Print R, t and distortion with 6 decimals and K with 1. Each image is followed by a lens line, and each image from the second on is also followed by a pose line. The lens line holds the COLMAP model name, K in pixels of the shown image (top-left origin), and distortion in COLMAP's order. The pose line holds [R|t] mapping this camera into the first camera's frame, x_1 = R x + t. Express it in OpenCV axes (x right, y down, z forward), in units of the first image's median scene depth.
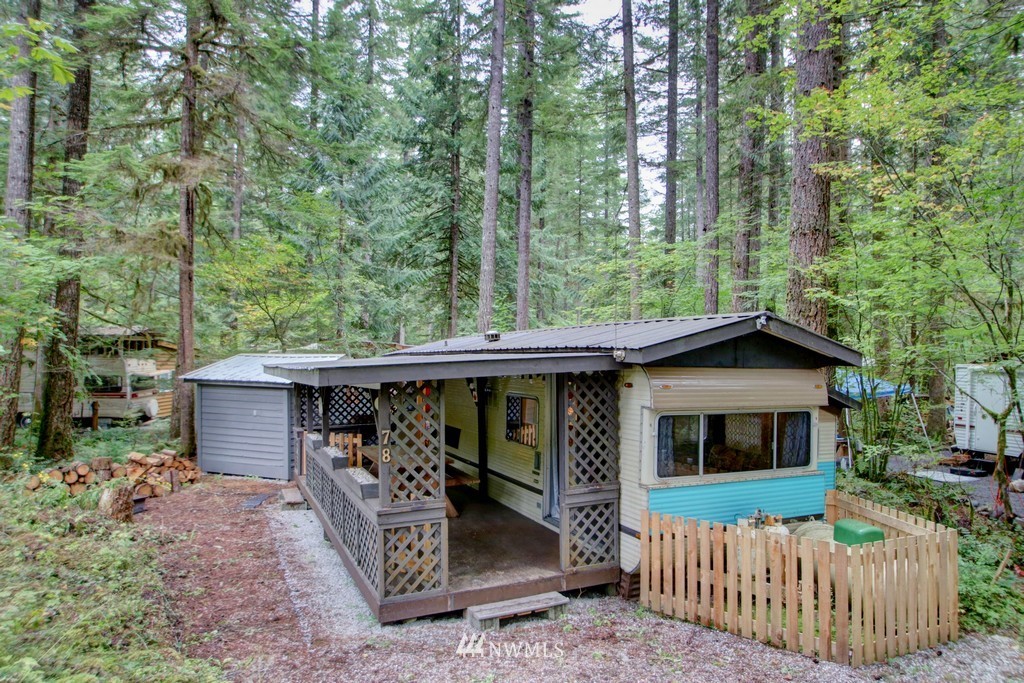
lens RADIAL K [[648.0, 0, 518.2], [0, 648.0, 360.0], [0, 0, 1]] dist [-0.021075, 0.000774]
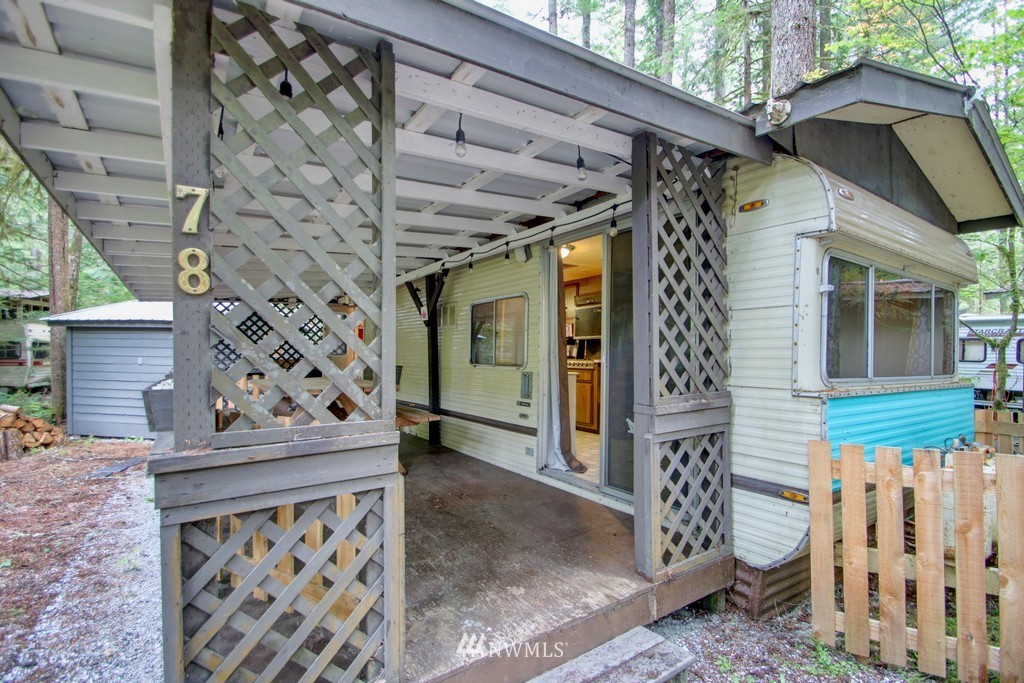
lens RADIAL K [[480.3, 0, 518.9], [0, 480.3, 354.0], [0, 0, 1]] dist [0.018270, -0.020134]
pose [[0.984888, -0.000932, 0.173193, -0.081929], [0.001781, 0.999987, -0.004741, 0.158676], [-0.173186, 0.004978, 0.984877, 0.645086]]
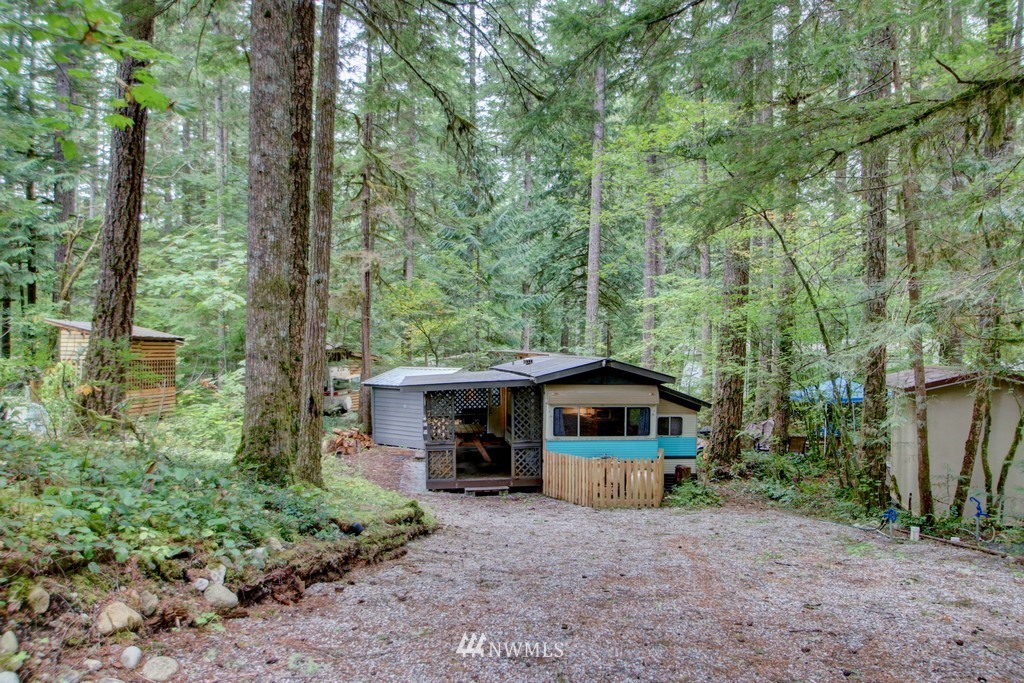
lens RADIAL K [[758.6, 0, 511.2], [0, 758.6, 360.8], [0, 0, 1]] dist [-0.001856, -0.000231]
pose [[0.952736, -0.002840, -0.303785, 0.816996], [0.005650, 0.999949, 0.008371, -0.086569], [0.303745, -0.009692, 0.952704, -1.386339]]
